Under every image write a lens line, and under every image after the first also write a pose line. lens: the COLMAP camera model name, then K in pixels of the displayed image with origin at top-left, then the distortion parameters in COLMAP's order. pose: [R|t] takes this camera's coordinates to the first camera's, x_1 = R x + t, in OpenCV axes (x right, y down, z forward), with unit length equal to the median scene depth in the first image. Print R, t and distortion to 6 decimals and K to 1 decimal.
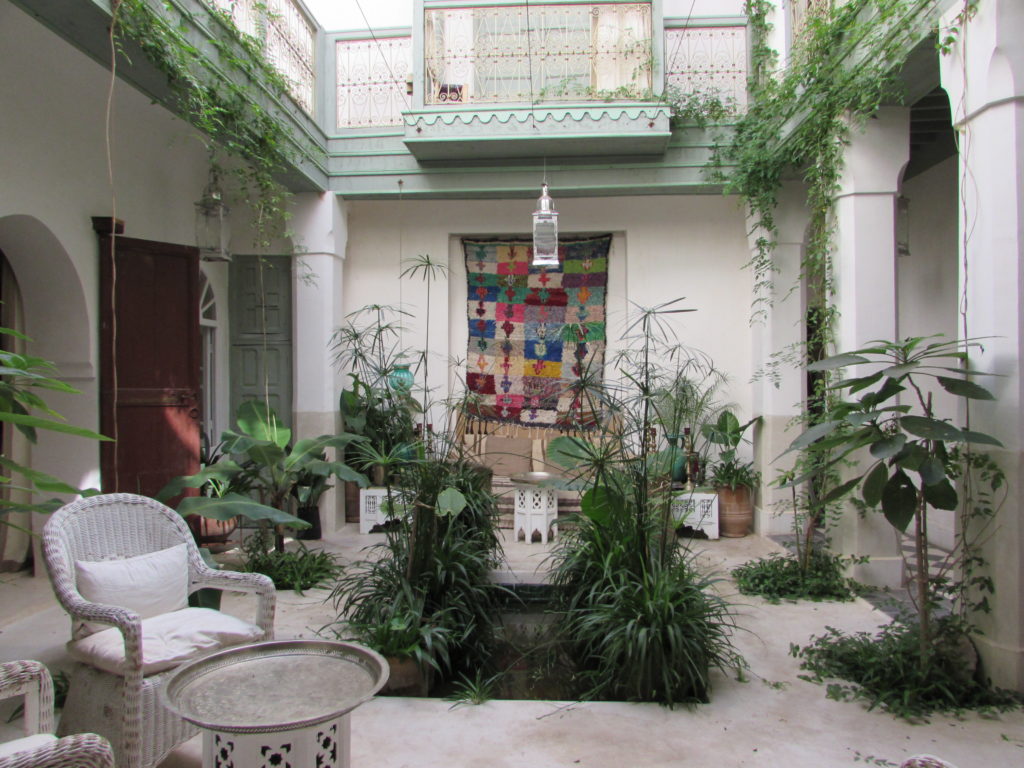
lens RADIAL K [[721.6, 0, 510.5], [0, 721.6, 385.6], [0, 0, 1]] dist [-0.041342, 0.017020]
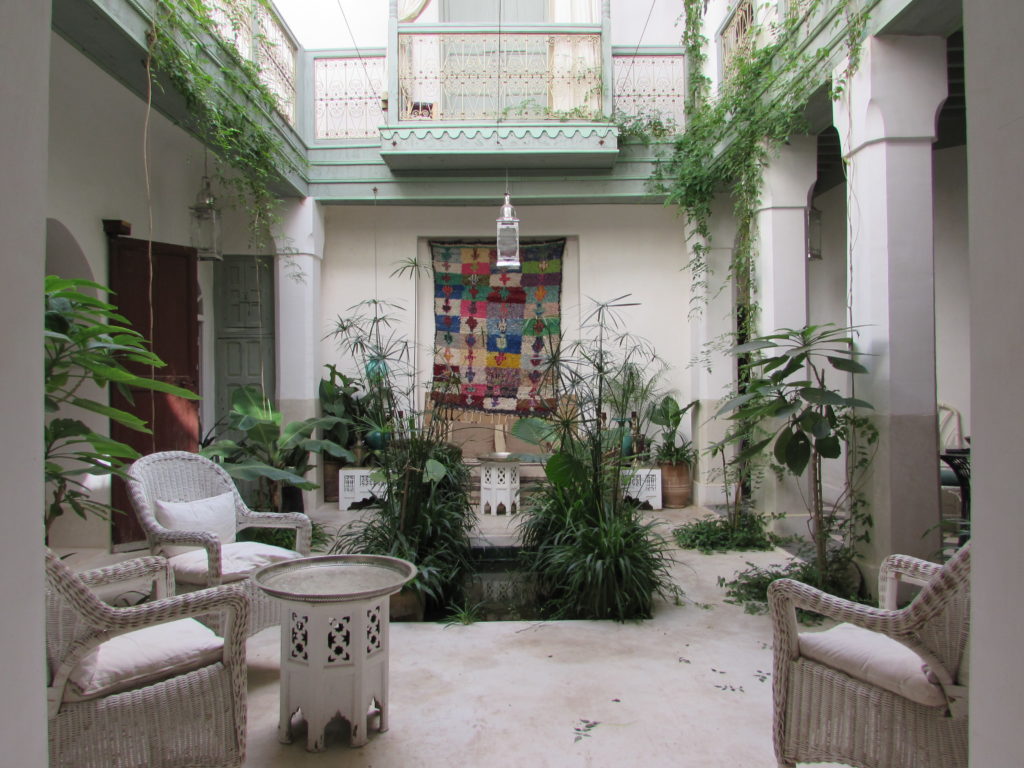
lens RADIAL K [[721.6, 0, 510.5], [0, 721.6, 385.6], [0, 0, 1]] dist [-0.041342, 0.017020]
pose [[0.997456, -0.005020, 0.071108, -0.033635], [0.004990, 0.999987, 0.000596, 0.021051], [-0.071110, -0.000239, 0.997468, -0.138391]]
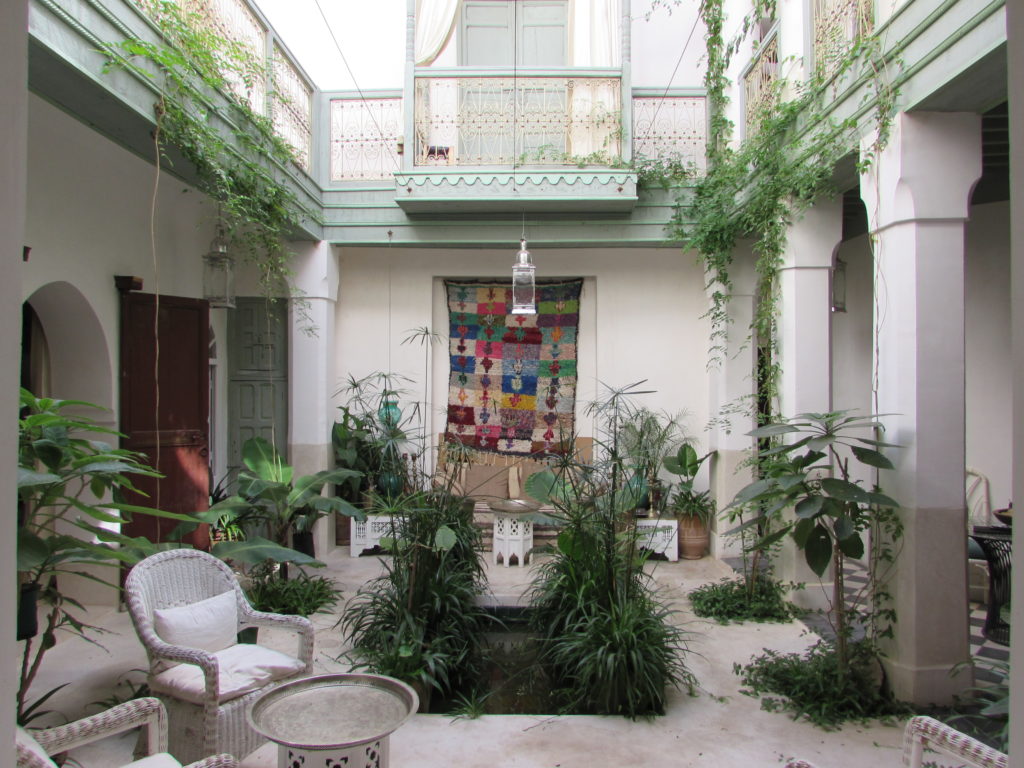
lens RADIAL K [[721.6, 0, 510.5], [0, 721.6, 385.6], [0, 0, 1]] dist [-0.041342, 0.017020]
pose [[0.998929, 0.006754, 0.045774, -0.025156], [-0.006630, 0.999974, -0.002863, -0.064392], [-0.045792, 0.002556, 0.998948, -0.117735]]
